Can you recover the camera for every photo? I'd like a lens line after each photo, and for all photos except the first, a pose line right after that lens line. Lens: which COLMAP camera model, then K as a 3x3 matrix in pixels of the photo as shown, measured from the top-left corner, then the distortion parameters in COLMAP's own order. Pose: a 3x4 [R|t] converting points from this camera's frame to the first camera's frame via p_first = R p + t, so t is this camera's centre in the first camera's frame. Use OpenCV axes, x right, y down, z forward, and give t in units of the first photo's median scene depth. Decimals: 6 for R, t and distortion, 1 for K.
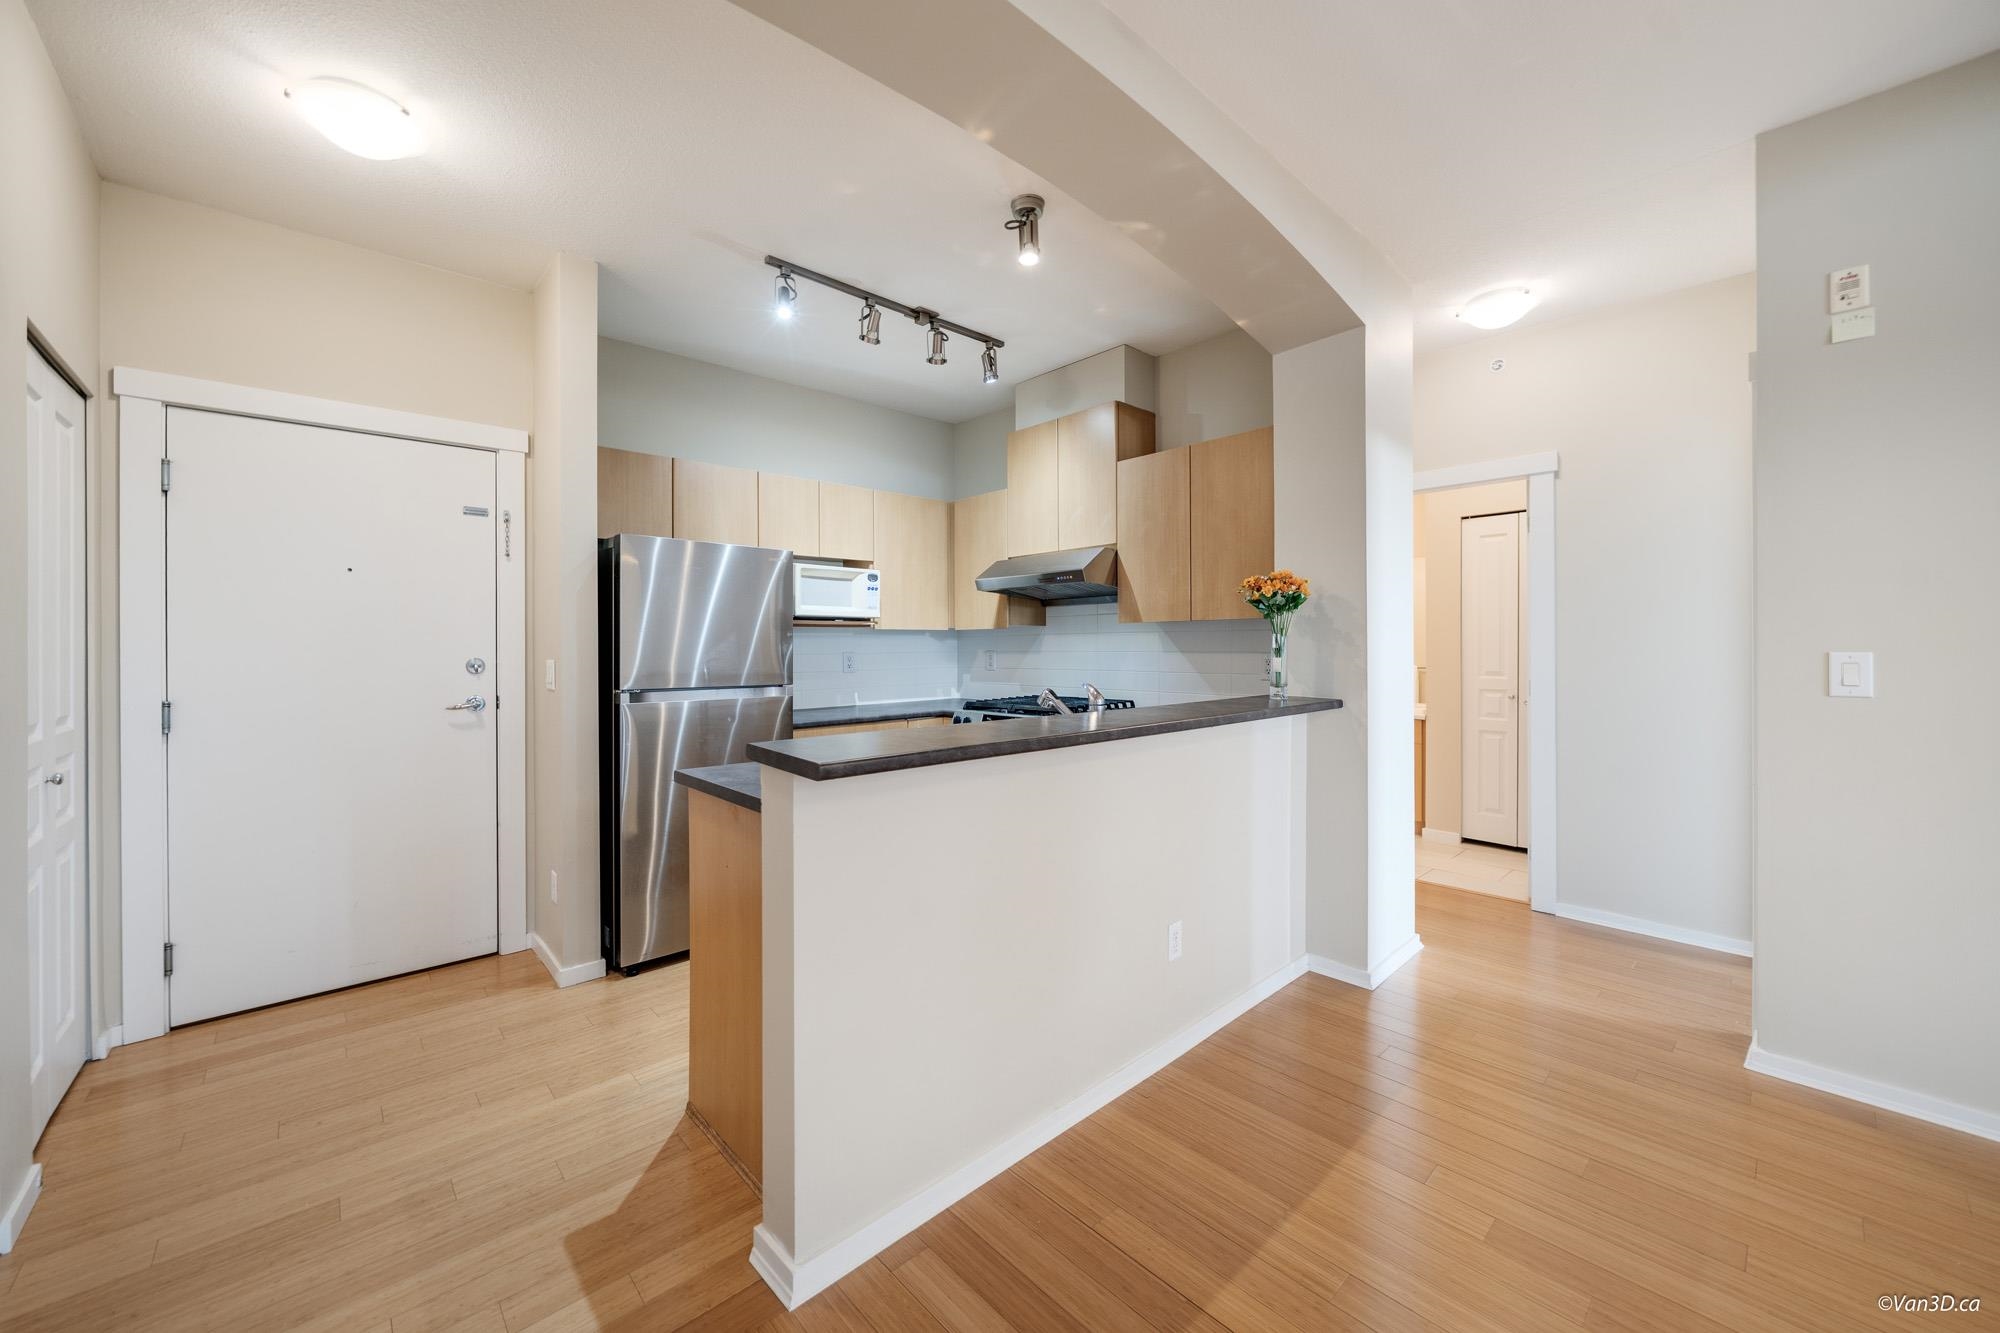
lens RADIAL K [[748.6, 0, 1000.0], [0, 748.6, 666.5], [0, 0, 1]] dist [0.001043, 0.000085]
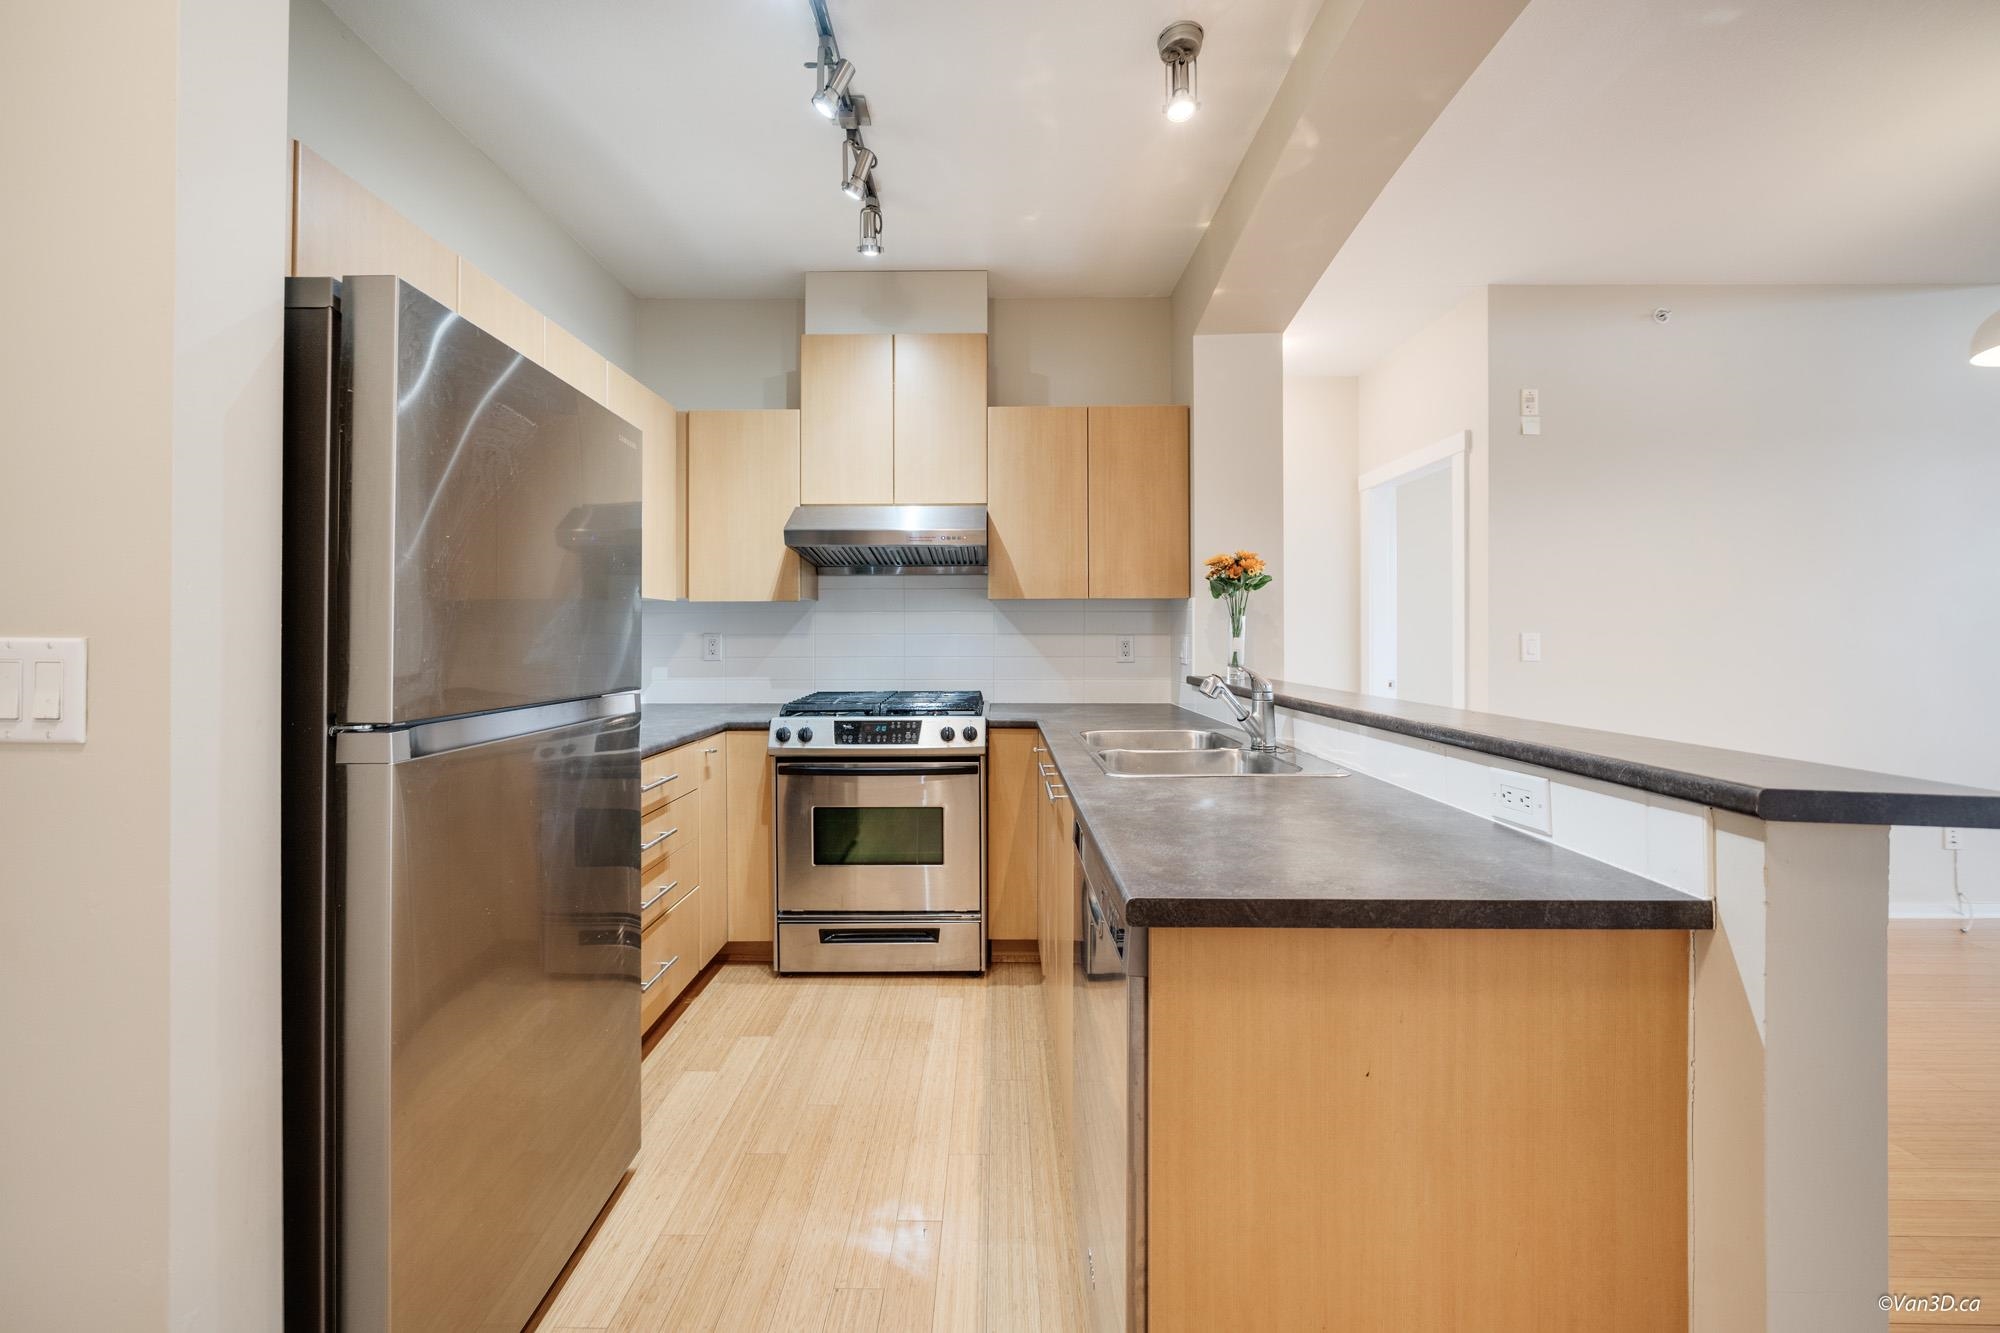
lens RADIAL K [[731.9, 0, 993.3], [0, 731.9, 639.3], [0, 0, 1]] dist [-0.000313, -0.000027]
pose [[0.690917, 0.001348, 0.722933, -0.470516], [0.016345, 0.999714, -0.017486, 0.001769], [-0.722750, 0.023897, 0.690697, 0.475901]]
